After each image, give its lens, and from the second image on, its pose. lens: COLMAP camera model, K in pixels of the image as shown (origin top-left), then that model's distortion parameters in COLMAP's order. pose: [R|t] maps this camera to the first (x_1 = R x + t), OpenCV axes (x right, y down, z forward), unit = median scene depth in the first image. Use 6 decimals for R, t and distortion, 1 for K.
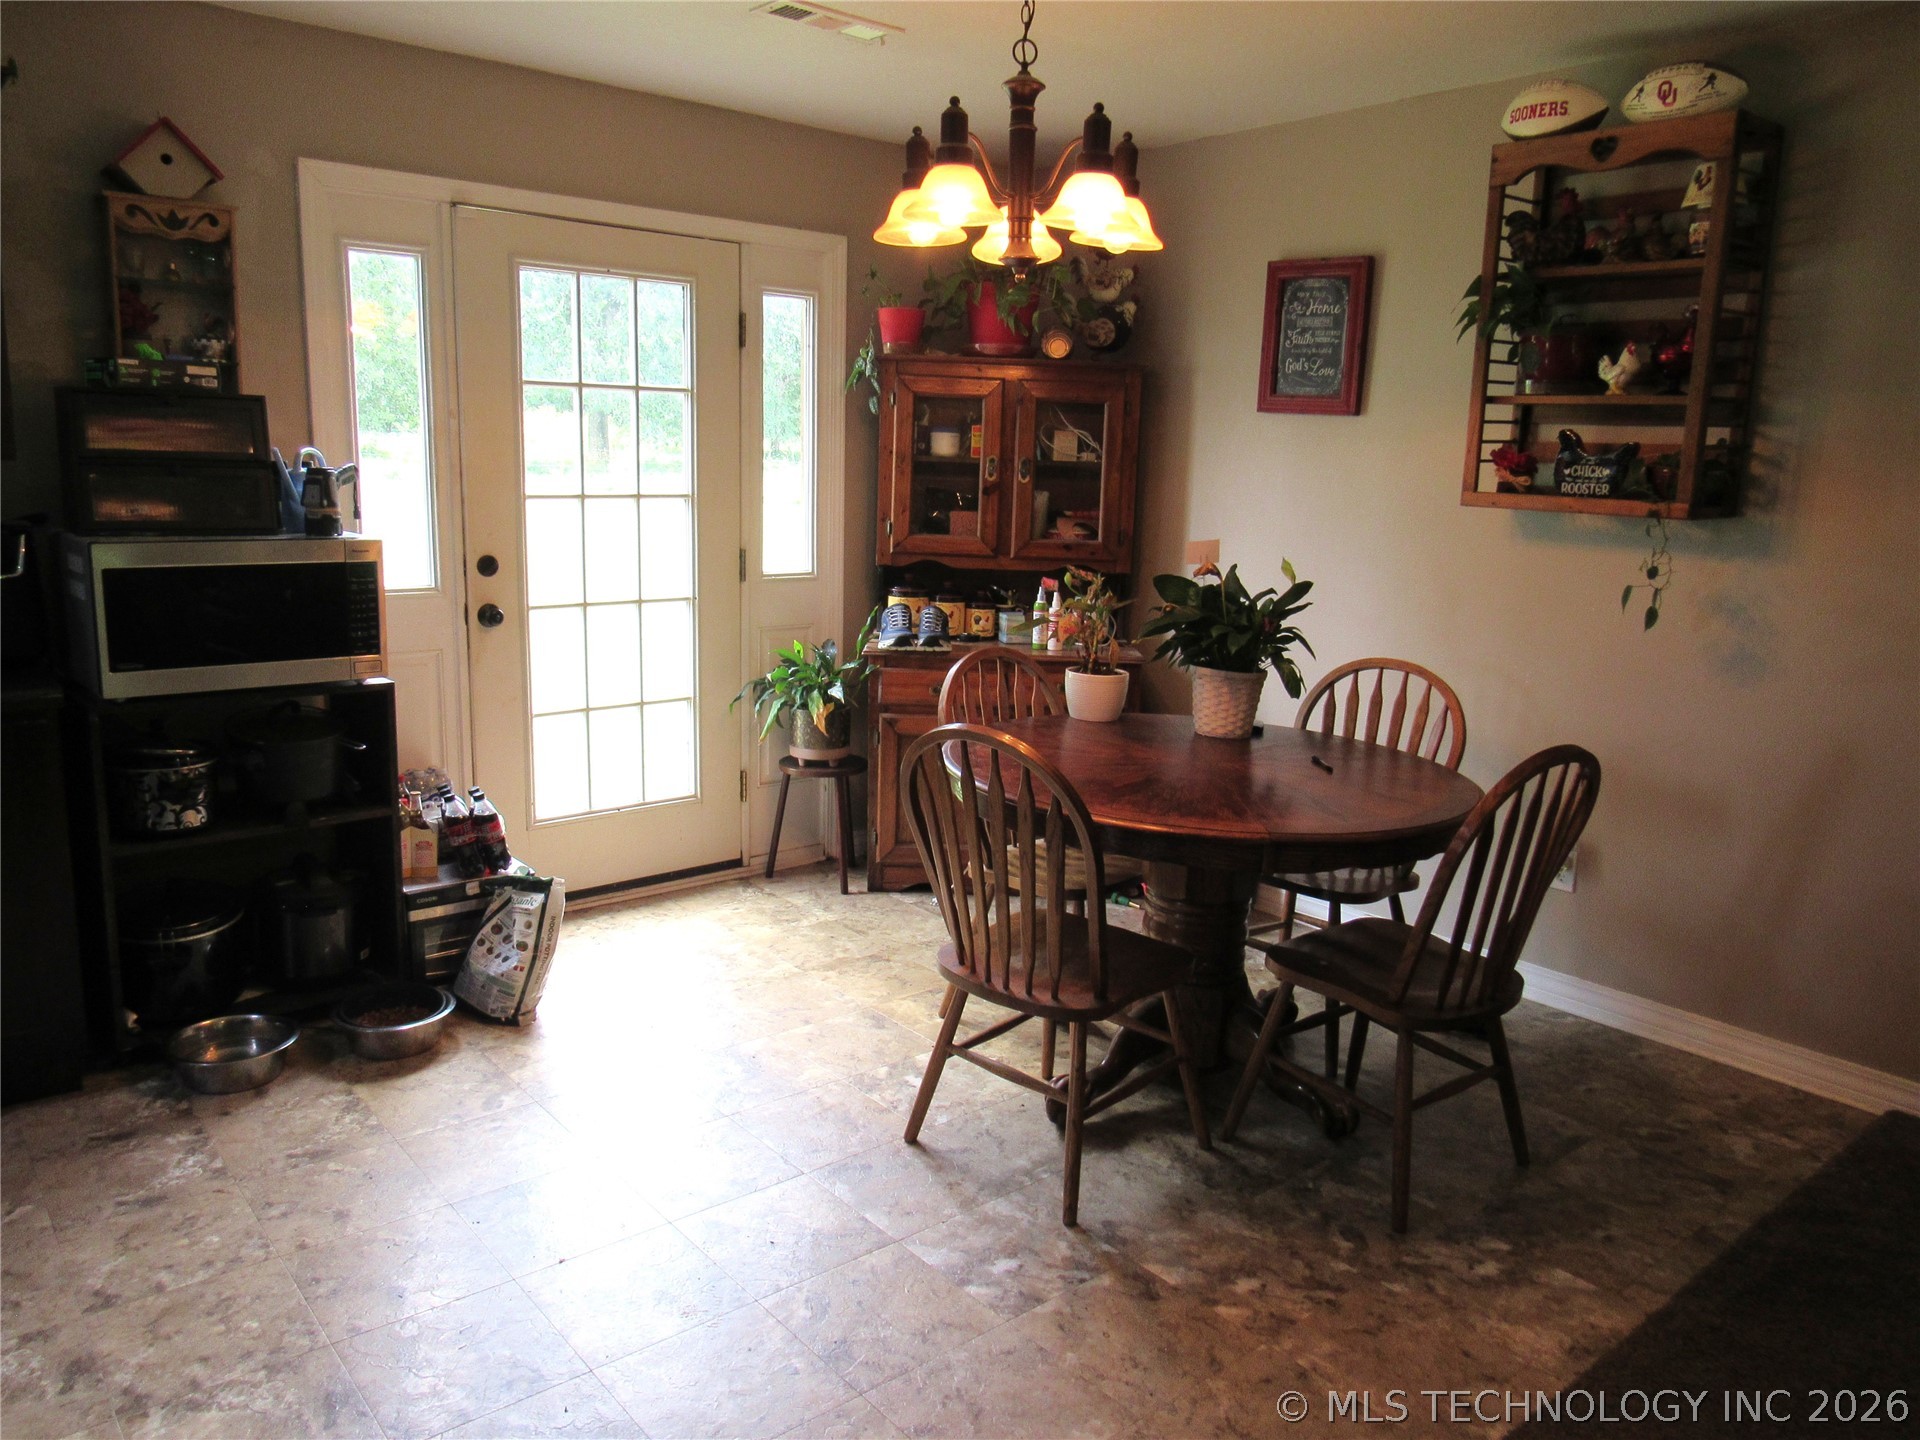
lens RADIAL K [[1433.1, 0, 967.6], [0, 1433.1, 728.1], [0, 0, 1]] dist [-0.000049, 0.001349]
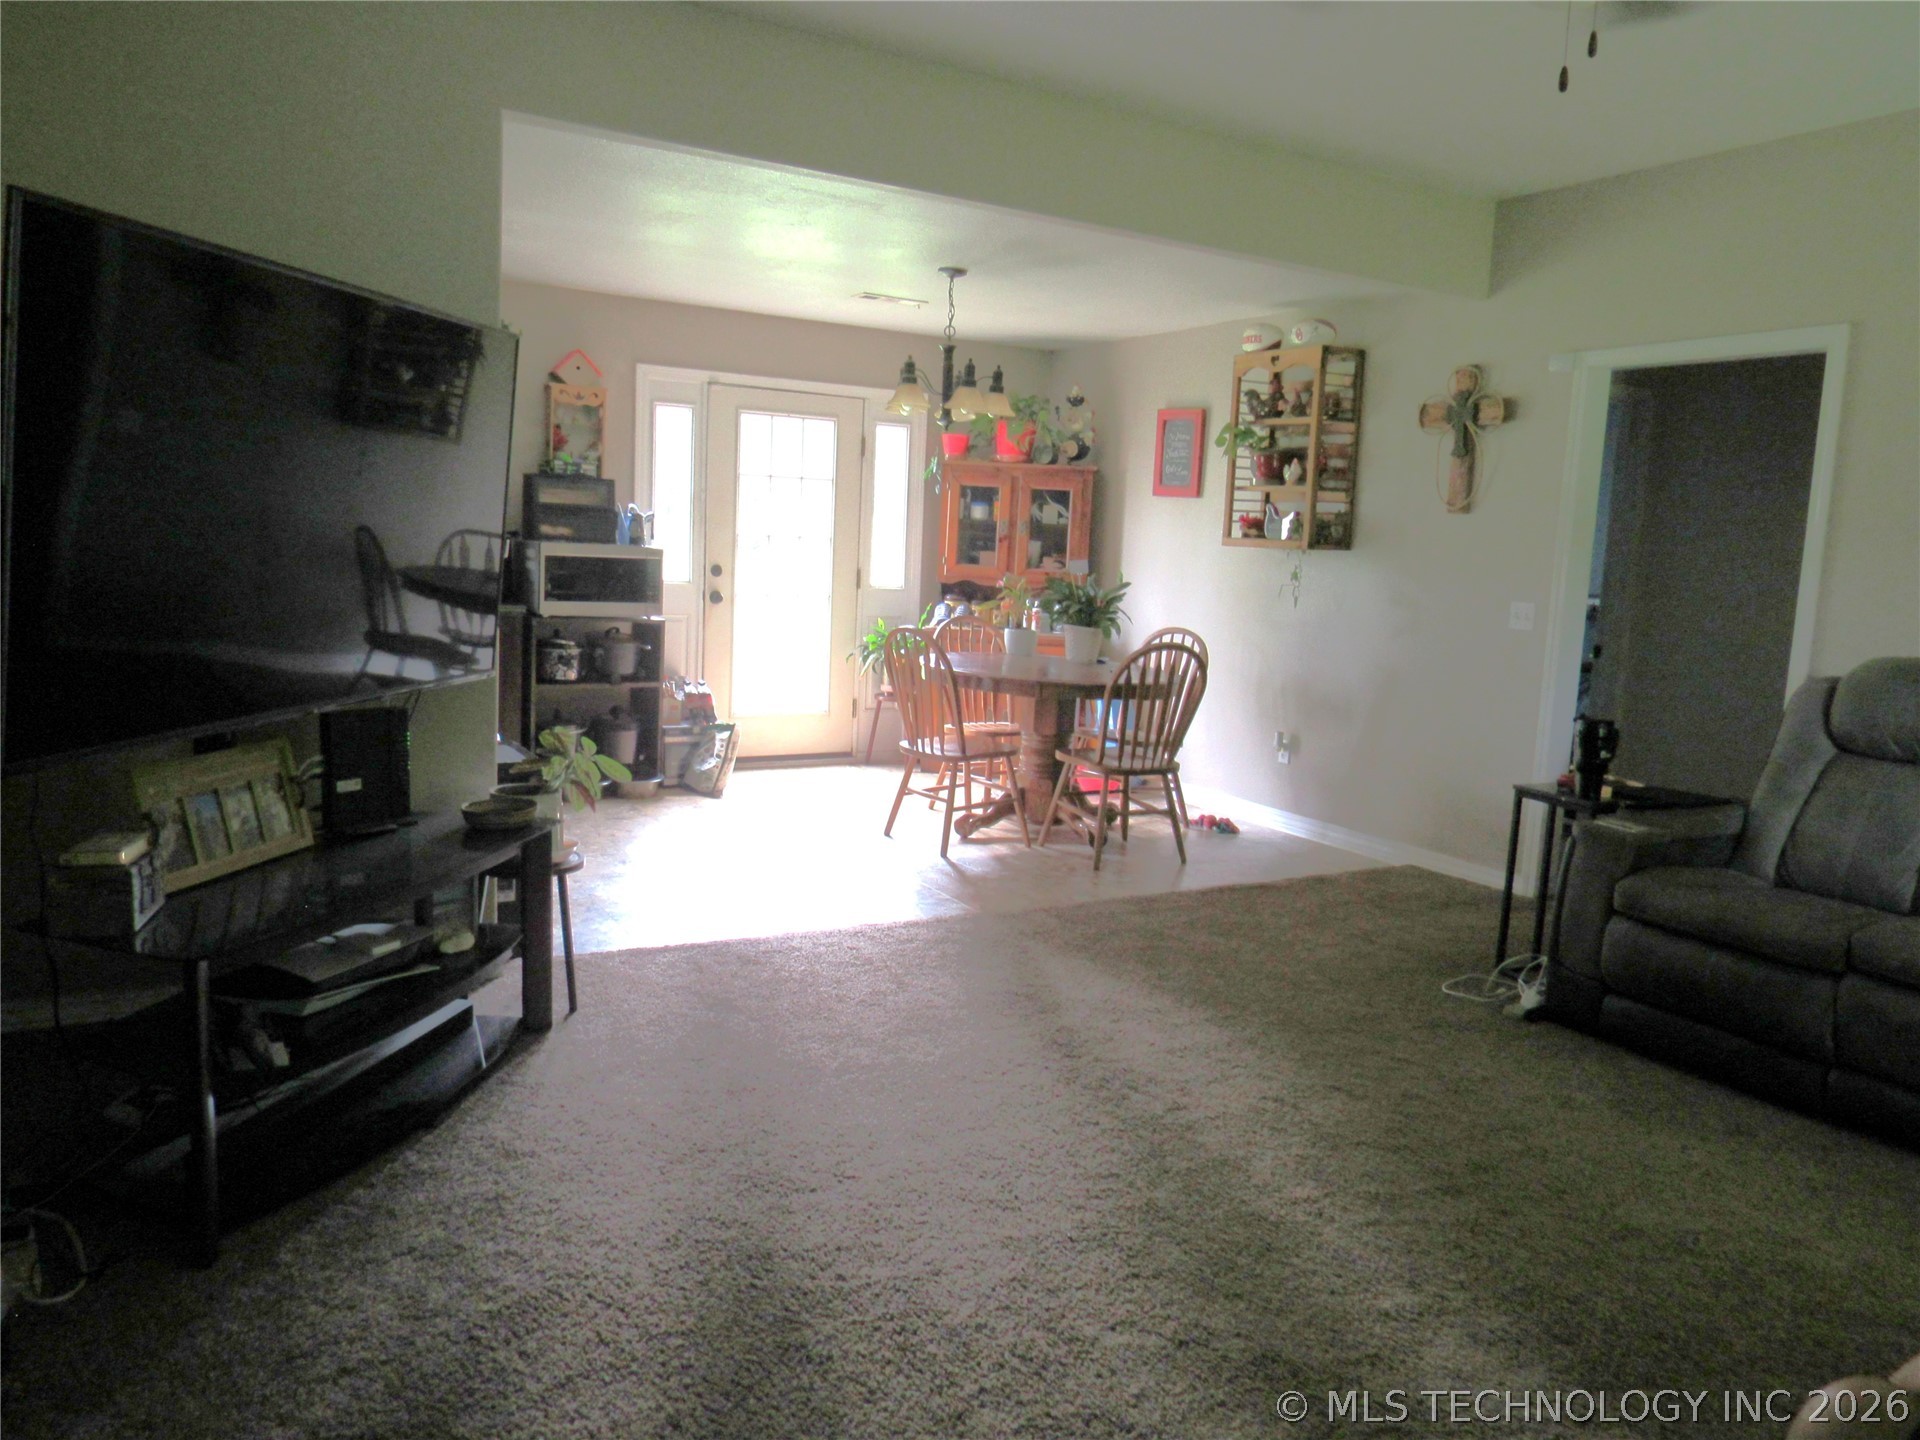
lens RADIAL K [[1386.3, 0, 967.7], [0, 1386.3, 721.1], [0, 0, 1]] dist [-0.010864, -0.005179]
pose [[0.985383, 0.038862, -0.165862, 0.329298], [-0.049675, 0.996867, -0.061548, 0.197243], [0.162951, 0.068887, 0.984226, -0.793071]]
